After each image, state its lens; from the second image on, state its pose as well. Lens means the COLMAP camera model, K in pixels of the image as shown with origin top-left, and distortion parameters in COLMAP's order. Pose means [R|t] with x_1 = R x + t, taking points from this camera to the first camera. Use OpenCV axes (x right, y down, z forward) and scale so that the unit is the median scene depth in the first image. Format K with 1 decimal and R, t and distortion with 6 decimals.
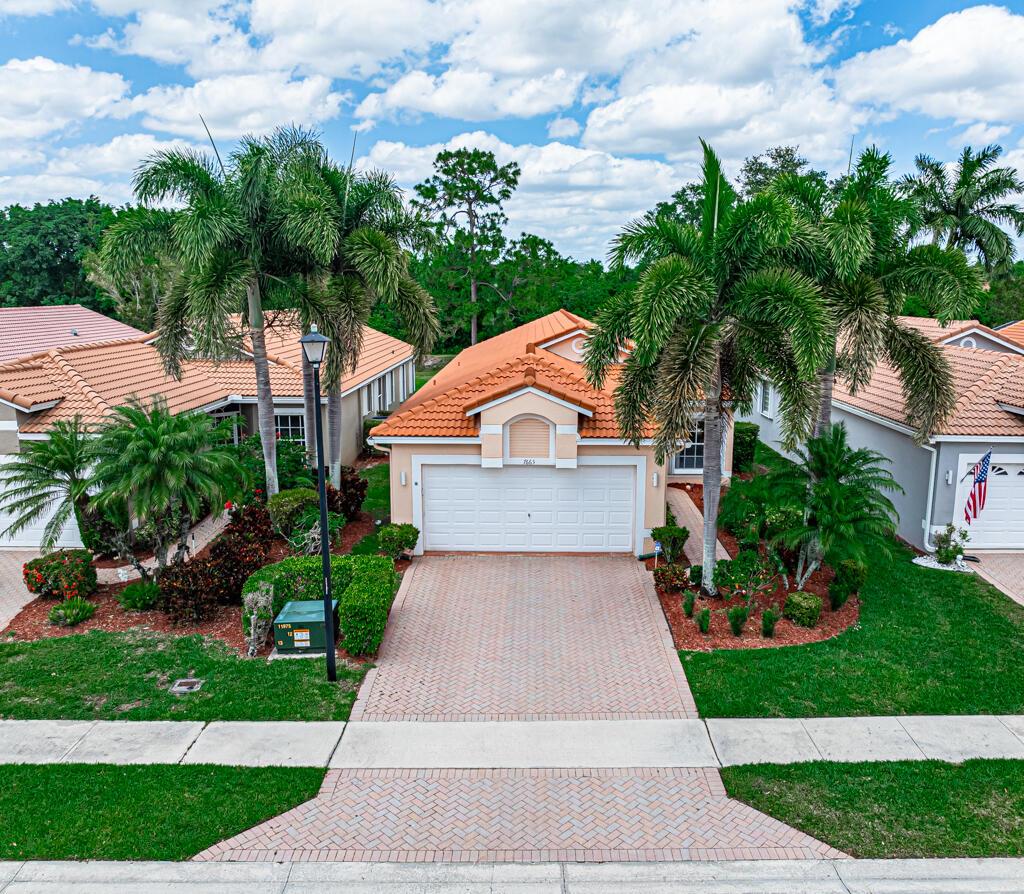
lens RADIAL K [[837.2, 0, 534.8], [0, 837.2, 429.4], [0, 0, 1]] dist [-0.011941, -0.016754]
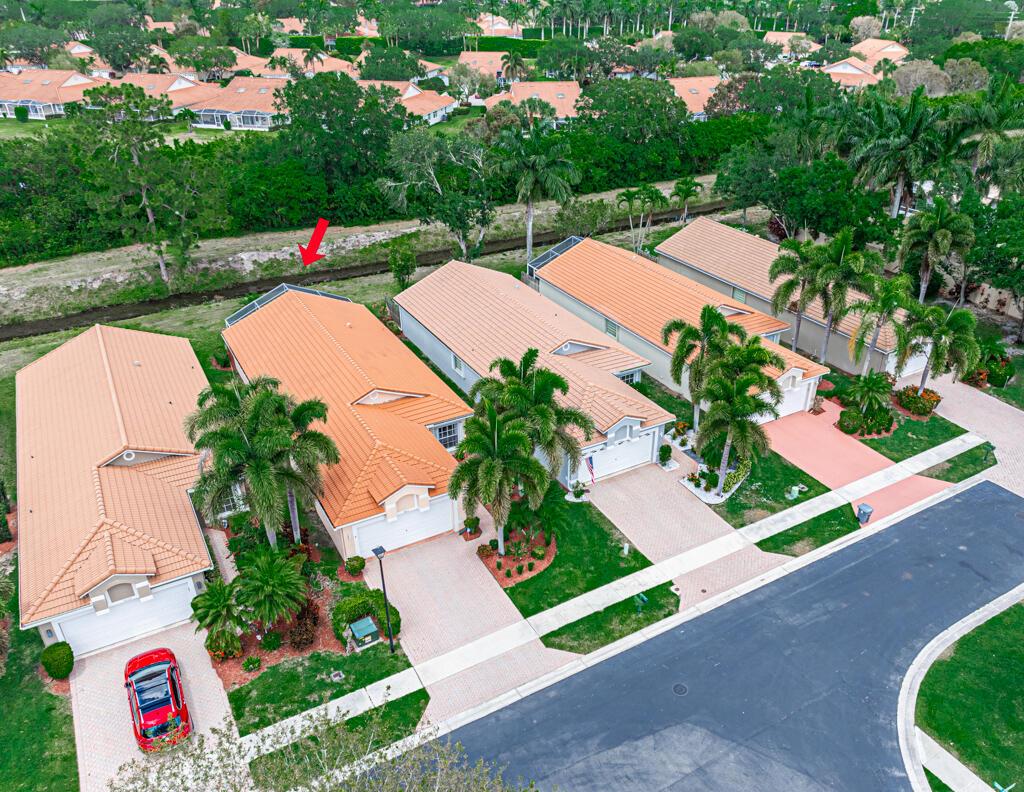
lens RADIAL K [[794.2, 0, 544.9], [0, 794.2, 415.9], [0, 0, 1]] dist [-0.019902, -0.007197]
pose [[0.863848, -0.252870, 0.435688, -0.654056], [0.087429, 0.927017, 0.364685, -1.119242], [-0.496108, -0.276941, 0.822910, -0.955658]]
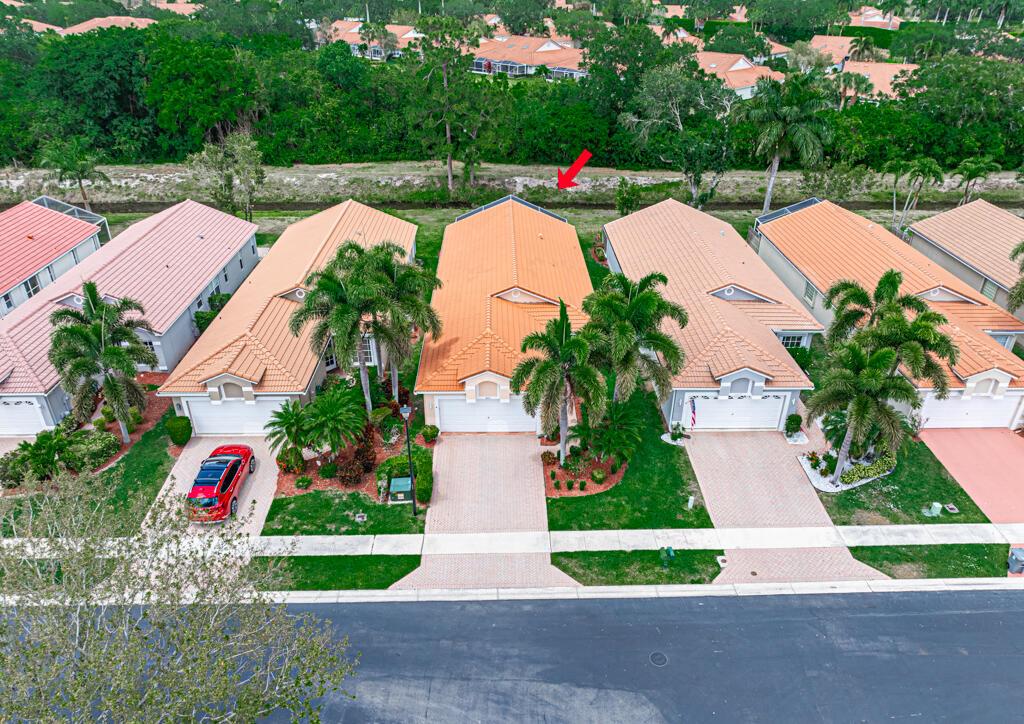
lens RADIAL K [[717.4, 0, 511.9], [0, 717.4, 371.0], [0, 0, 1]] dist [-0.027003, 0.012808]
pose [[0.999862, -0.010619, 0.012766, 0.040657], [0.005668, 0.940884, 0.338681, -0.835305], [-0.015608, -0.338562, 0.940814, -0.929946]]
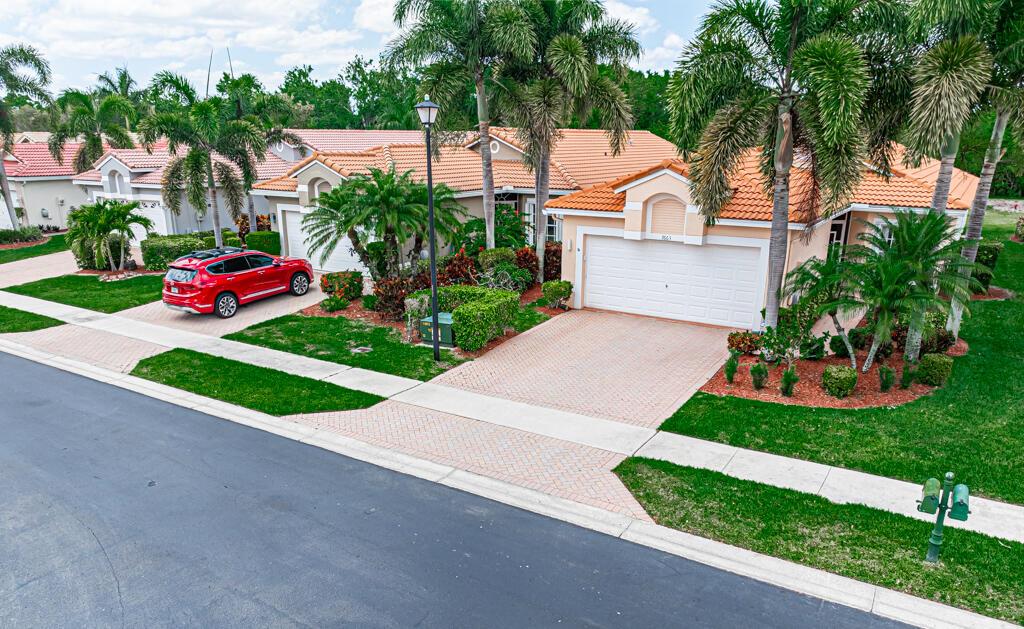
lens RADIAL K [[726.2, 0, 501.4], [0, 726.2, 389.2], [0, 0, 1]] dist [-0.013072, -0.005949]
pose [[0.838124, 0.175375, -0.516519, 0.452996], [-0.089000, 0.978184, 0.187712, 0.095901], [0.538170, -0.111355, 0.835448, 0.015932]]
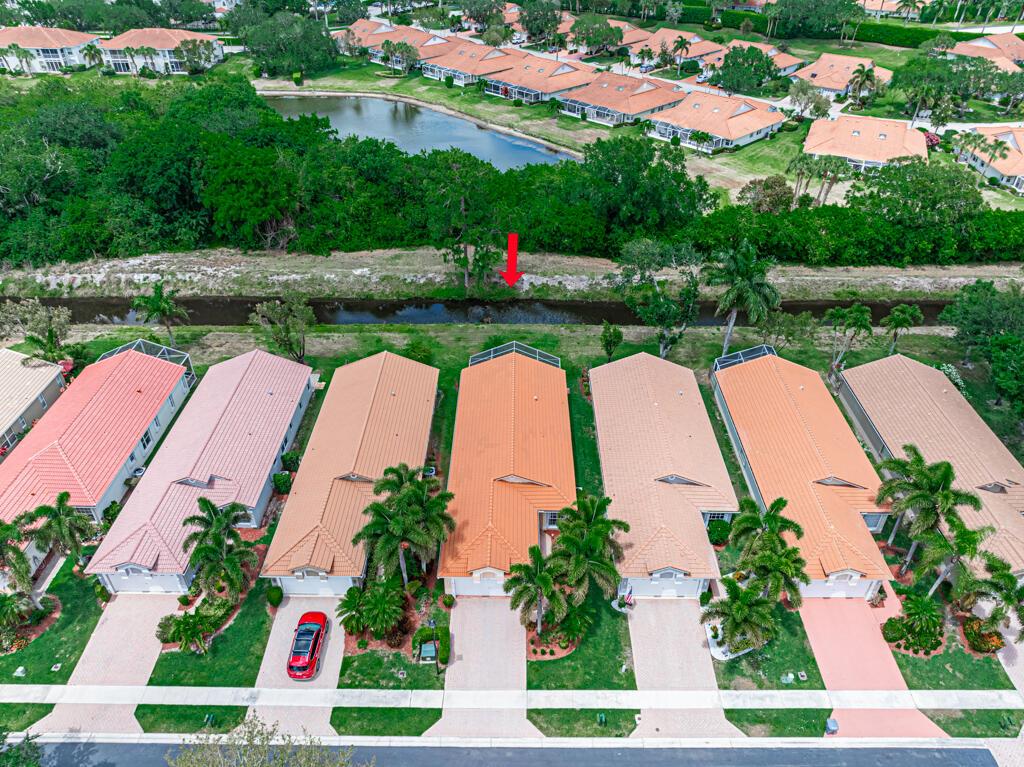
lens RADIAL K [[716.2, 0, 511.7], [0, 716.2, 374.1], [0, 0, 1]] dist [-0.033479, 0.016285]
pose [[0.999876, 0.000226, -0.015750, 0.151028], [0.006514, 0.904473, 0.426481, -2.255552], [0.014342, -0.426531, 0.904359, -1.358977]]
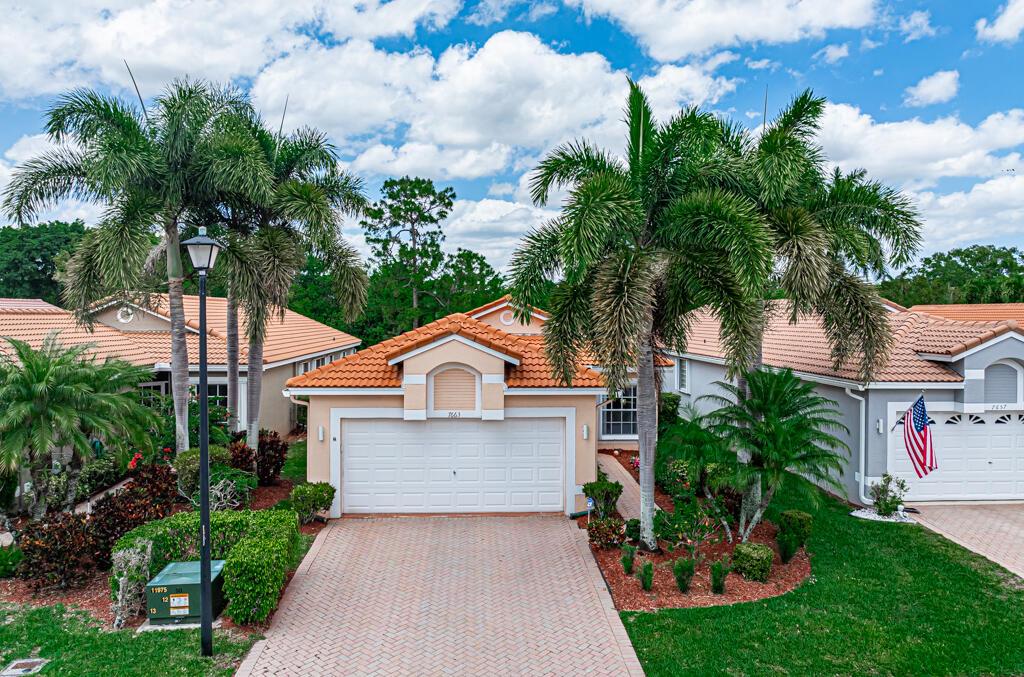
lens RADIAL K [[719.3, 0, 512.3], [0, 719.3, 313.8], [0, 0, 1]] dist [-0.041429, 0.030450]
pose [[0.998470, -0.000736, 0.055298, 0.018113], [0.010057, 0.985656, -0.168467, 0.080943], [-0.054381, 0.168766, 0.984155, 0.213926]]
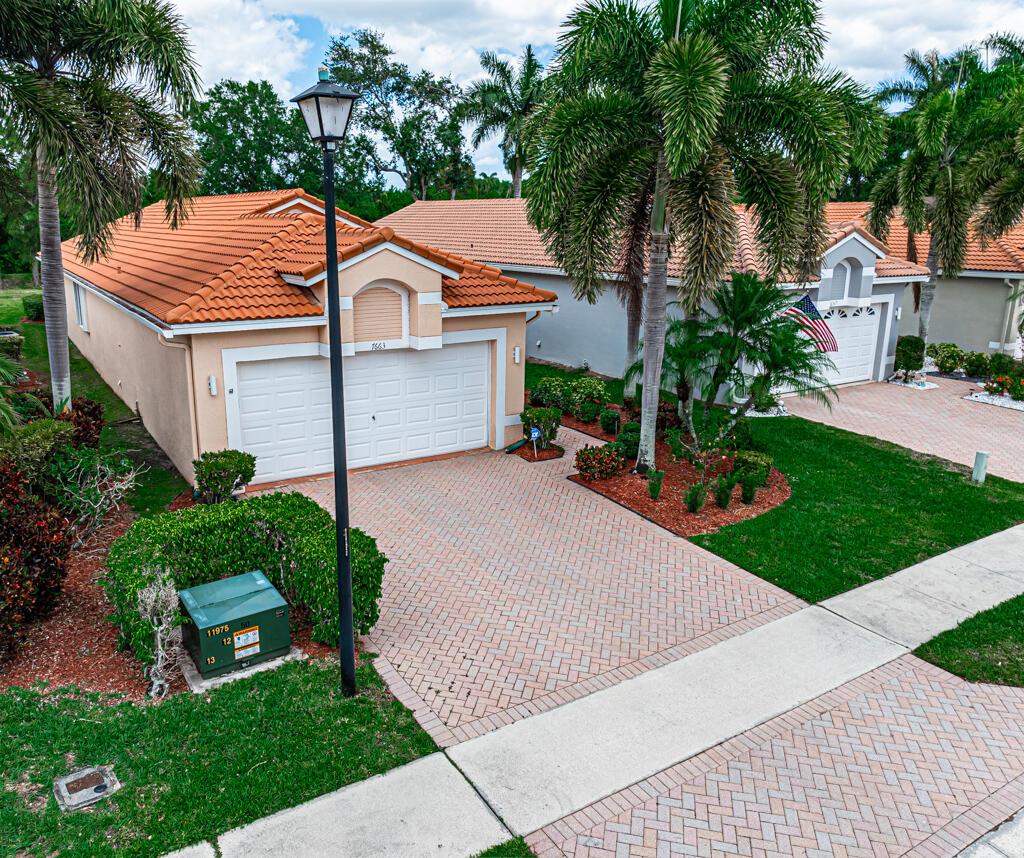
lens RADIAL K [[804.7, 0, 450.6], [0, 804.7, 419.8], [0, 0, 1]] dist [-0.011786, -0.015224]
pose [[0.862131, -0.127607, 0.490353, -0.399016], [0.087542, 0.990727, 0.103906, 0.044144], [-0.499065, -0.046654, 0.865308, 0.423969]]
